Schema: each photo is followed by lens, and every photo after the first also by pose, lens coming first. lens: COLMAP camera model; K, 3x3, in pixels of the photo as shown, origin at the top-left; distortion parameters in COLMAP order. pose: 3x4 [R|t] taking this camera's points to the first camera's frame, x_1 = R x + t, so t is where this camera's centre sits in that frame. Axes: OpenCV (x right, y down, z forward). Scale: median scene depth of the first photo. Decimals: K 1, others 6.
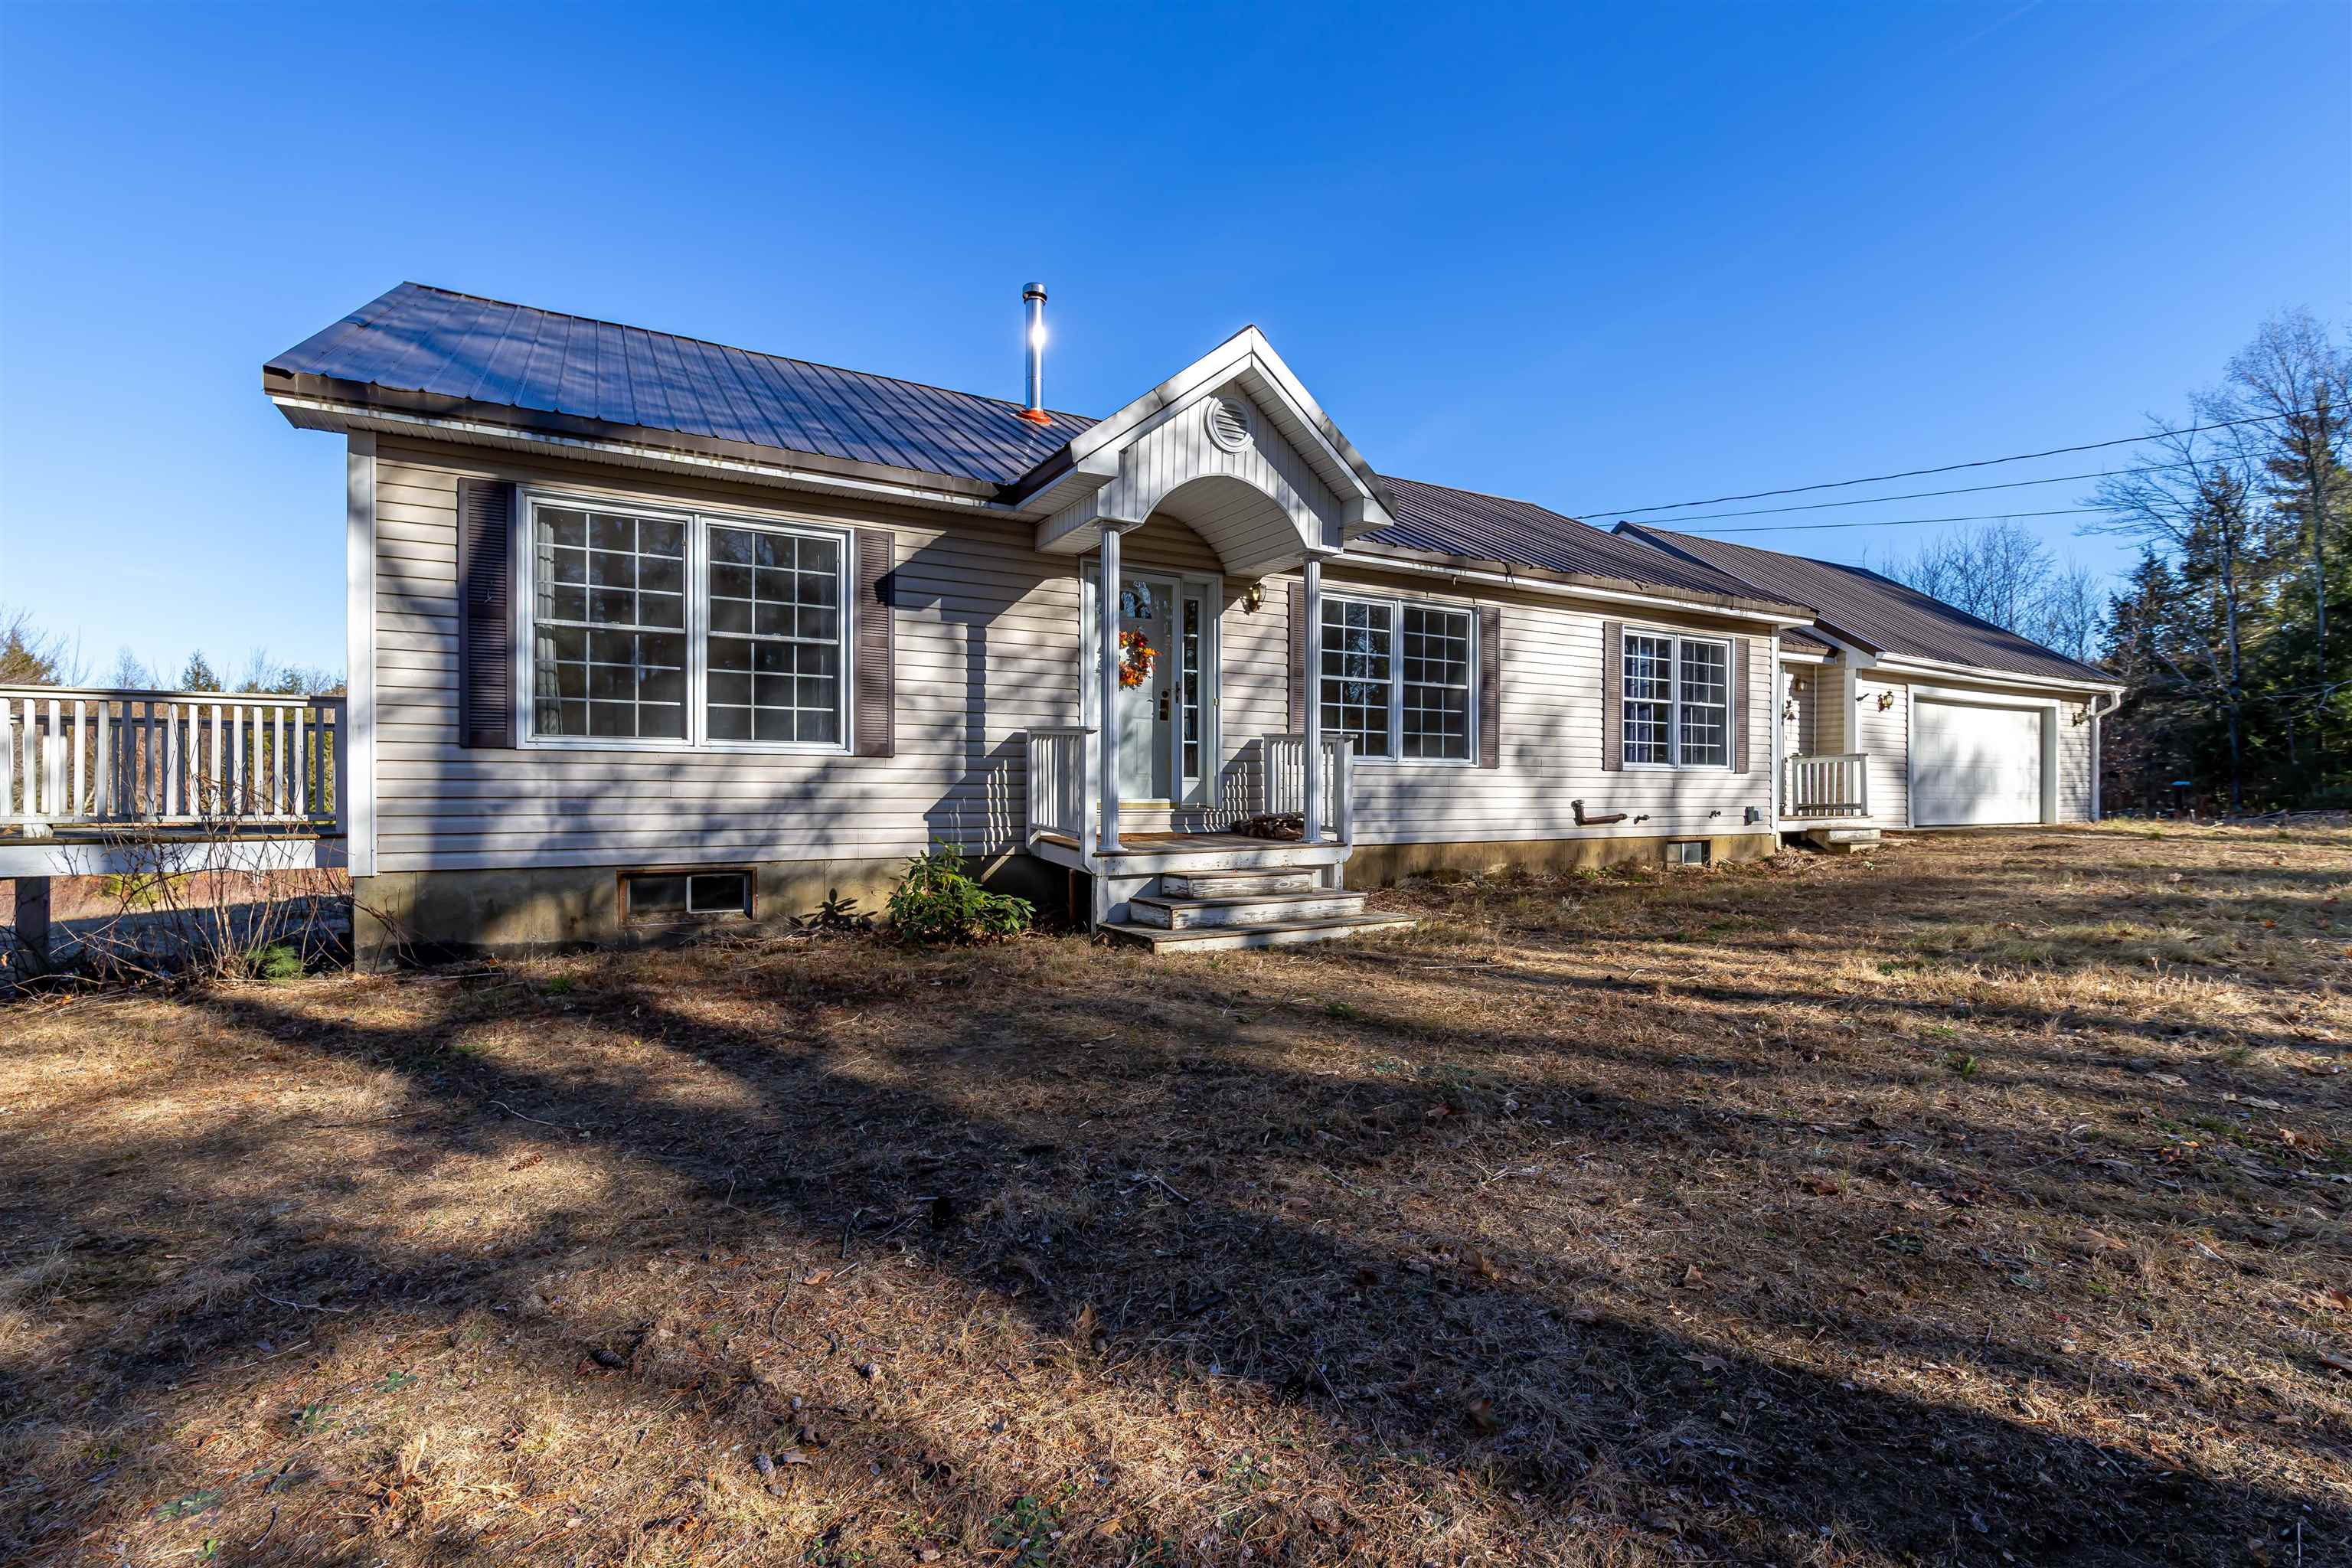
lens RADIAL K [[1023.8, 0, 1163.3], [0, 1023.8, 800.8], [0, 0, 1]] dist [-0.002163, 0.000647]
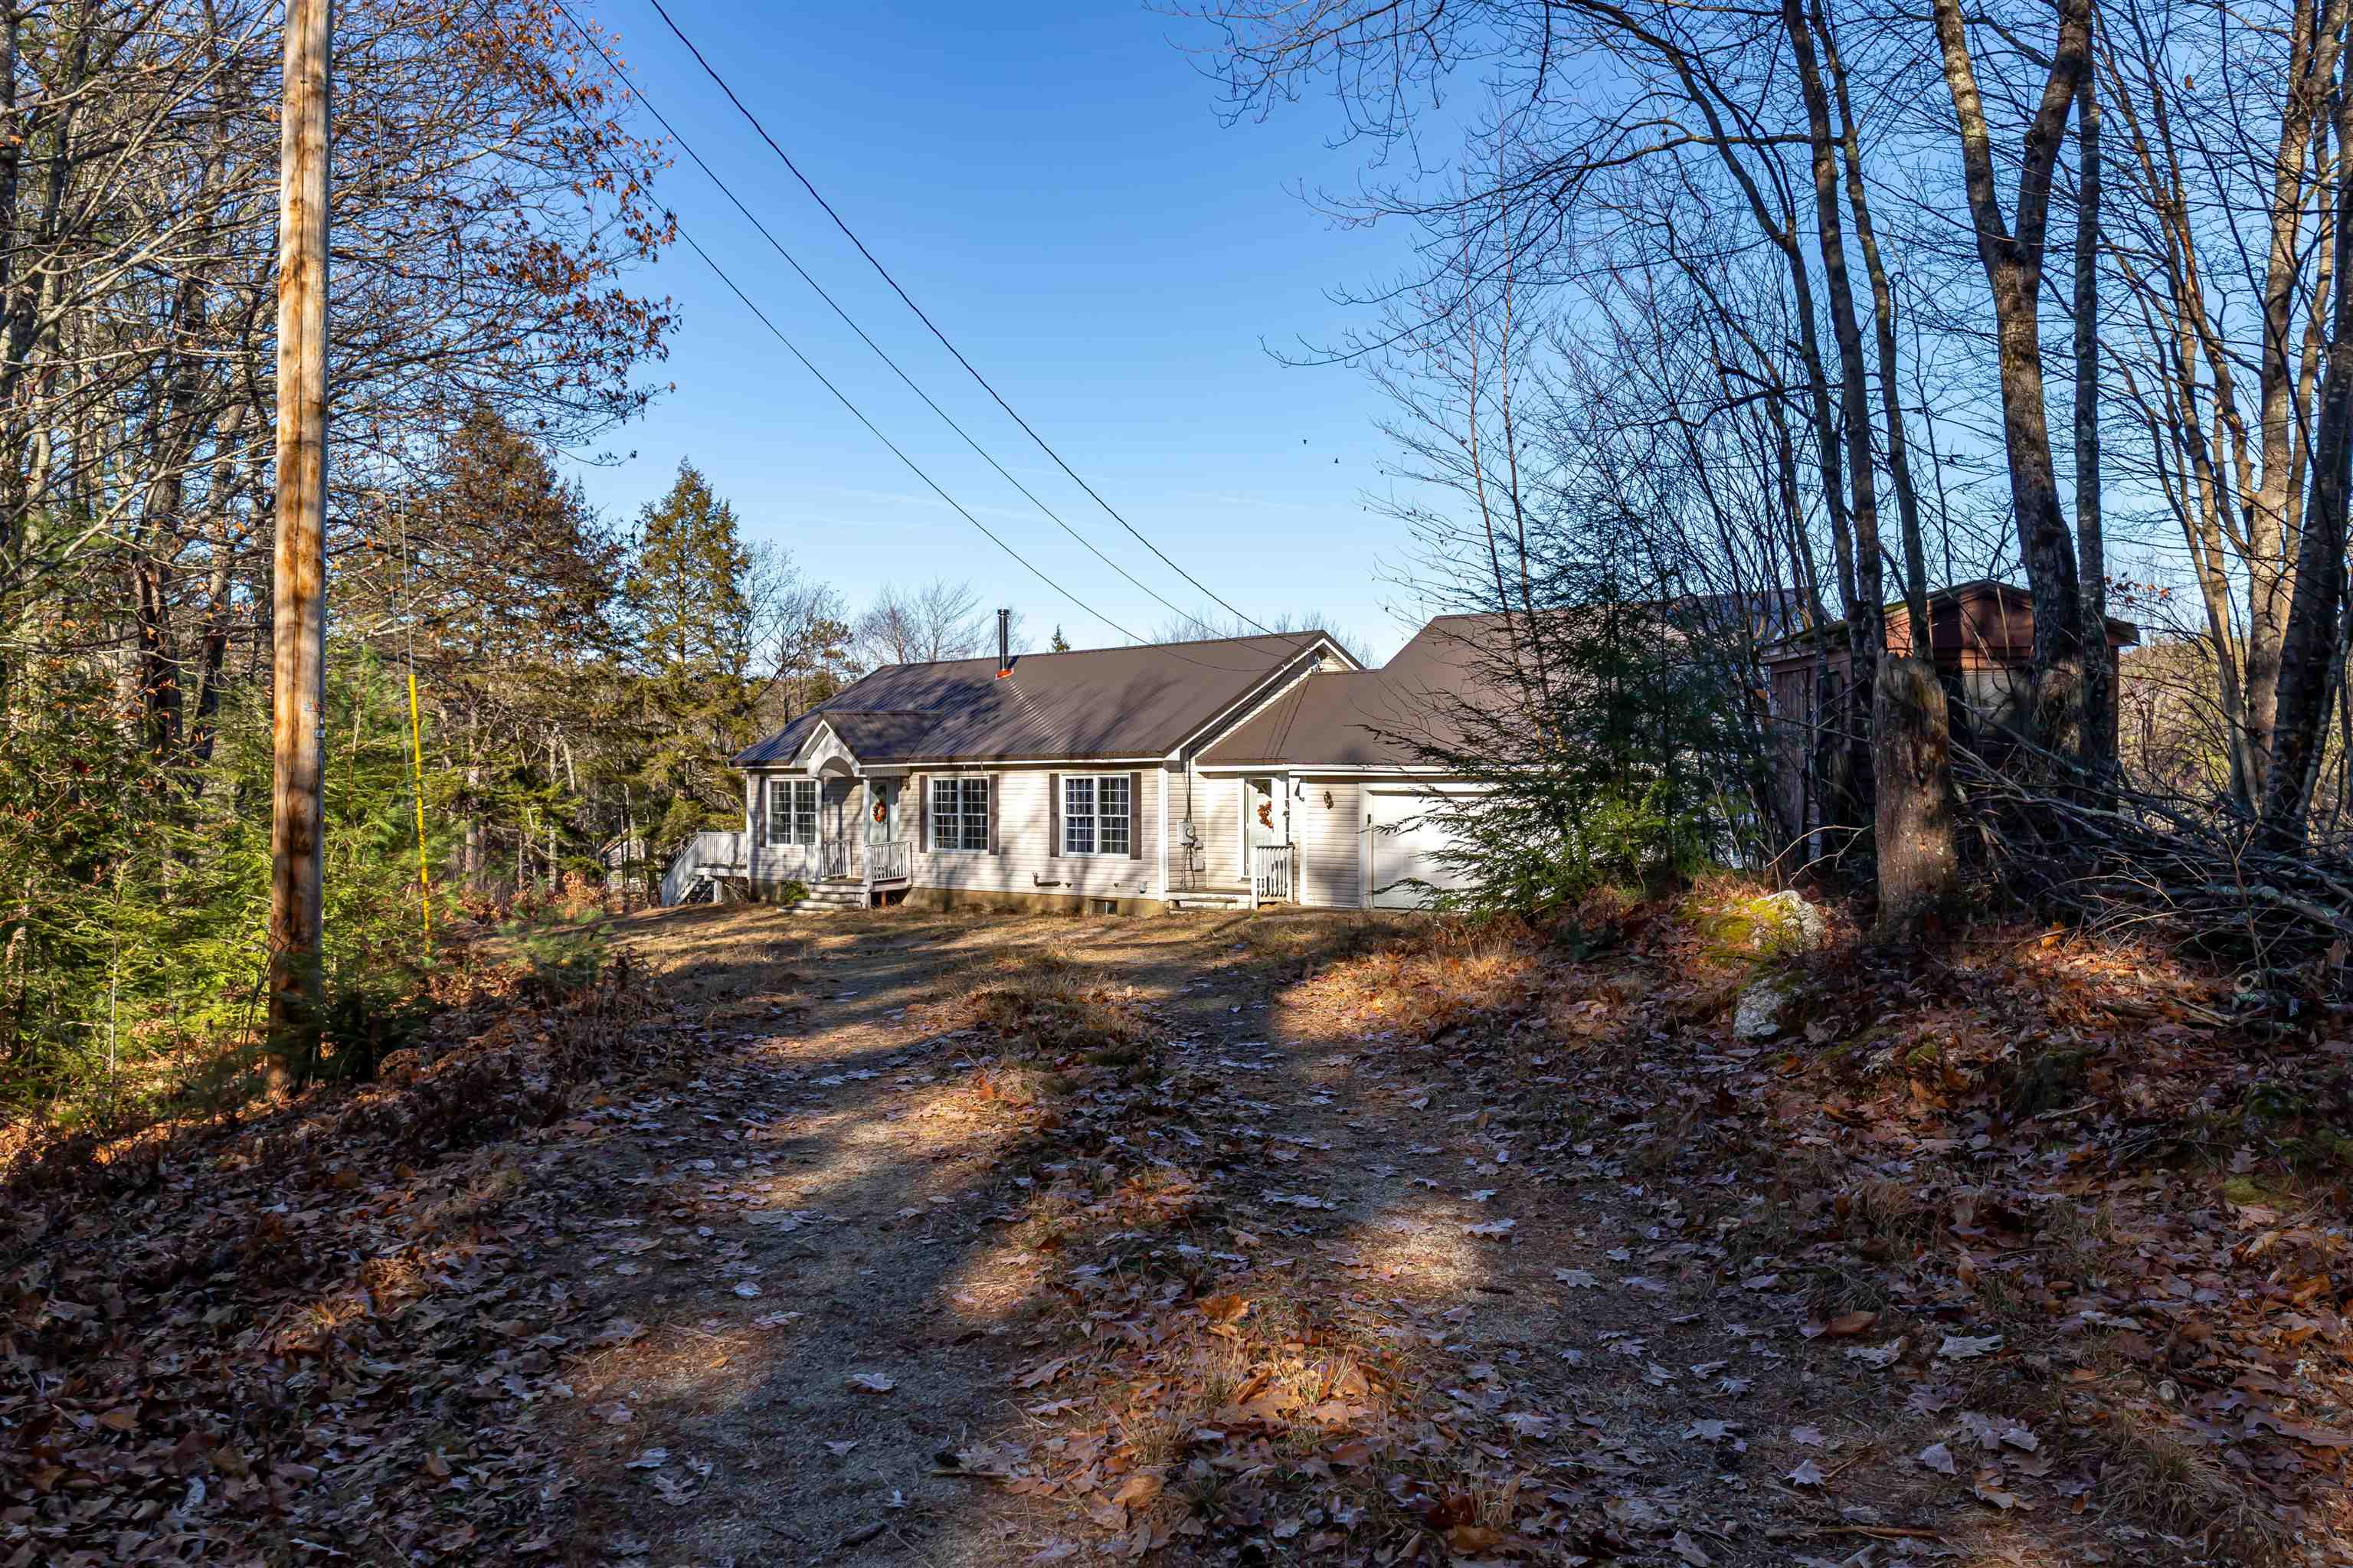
lens RADIAL K [[1999.9, 0, 1183.2], [0, 1999.9, 772.9], [0, 0, 1]] dist [0.003930, -0.010386]
pose [[0.267727, -0.009195, -0.963451, 5.394664], [0.002413, 0.999958, -0.008873, -0.202641], [0.963492, 0.000050, 0.267737, 0.405590]]
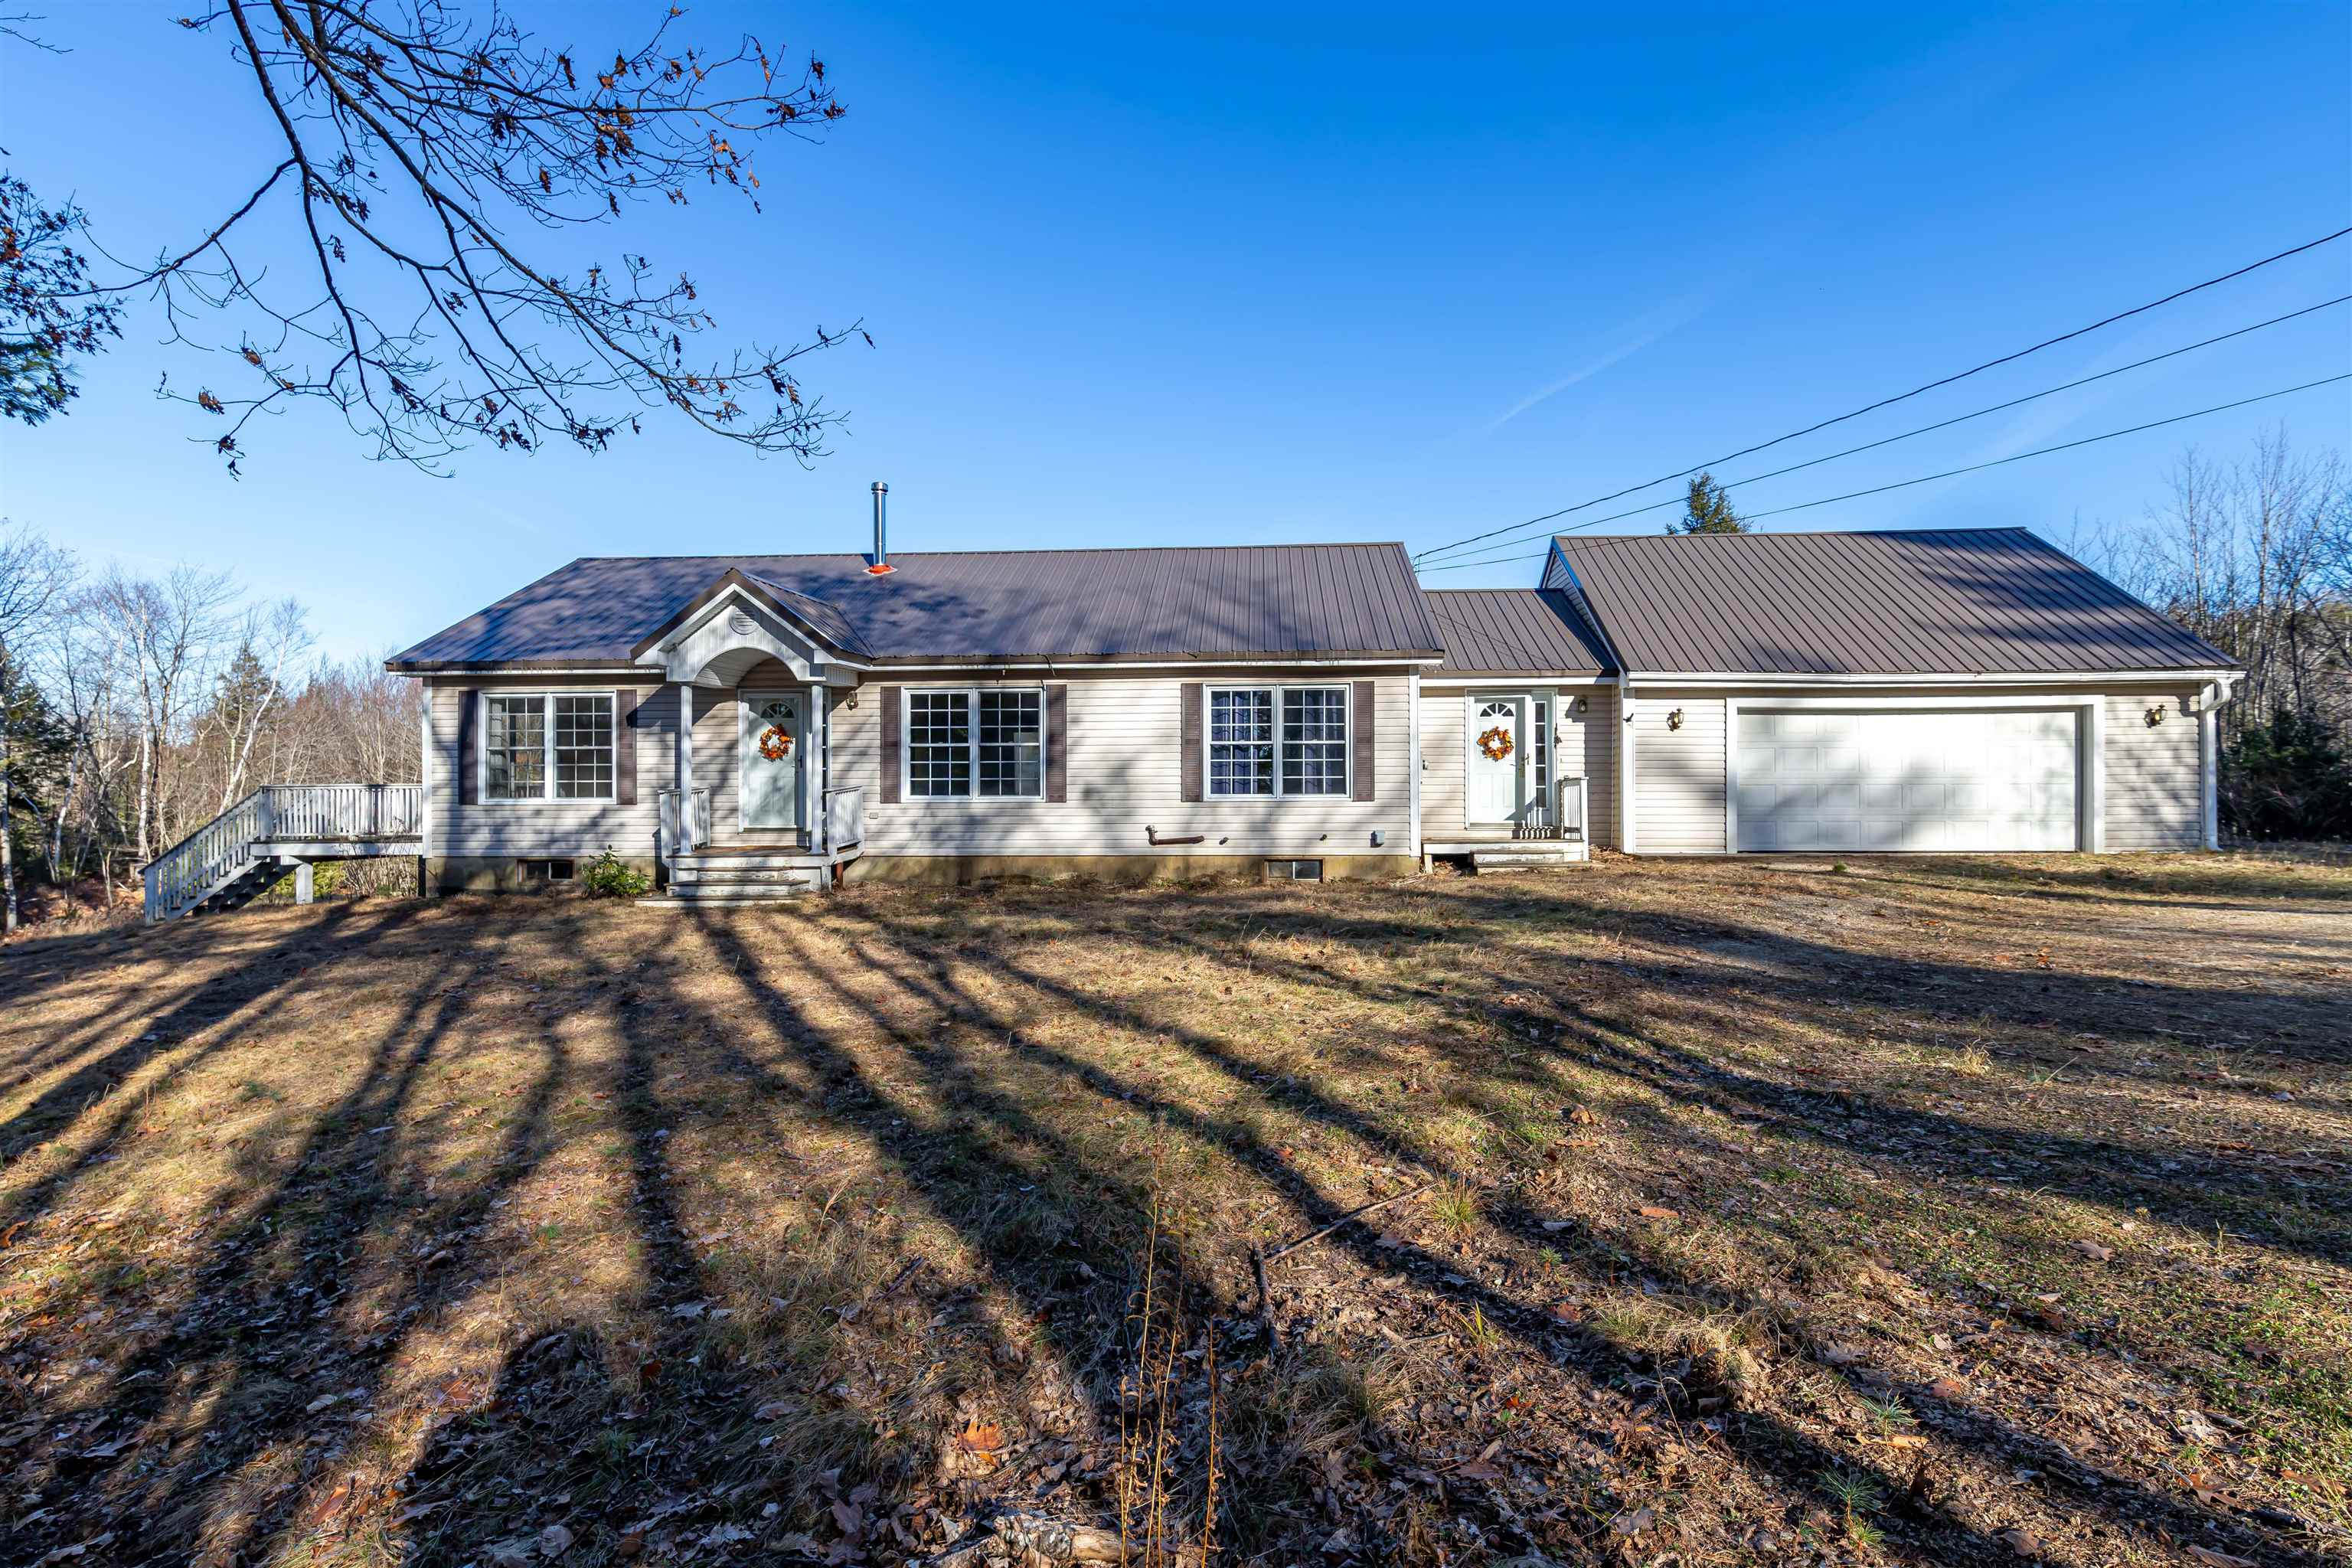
lens RADIAL K [[1113.2, 0, 1179.8], [0, 1113.2, 788.0], [0, 0, 1]] dist [-0.004065, 0.000033]
pose [[0.845377, -0.009641, -0.534083, 1.618628], [0.003049, 0.999908, -0.013224, -0.040392], [0.534161, 0.009551, 0.845329, -0.216594]]
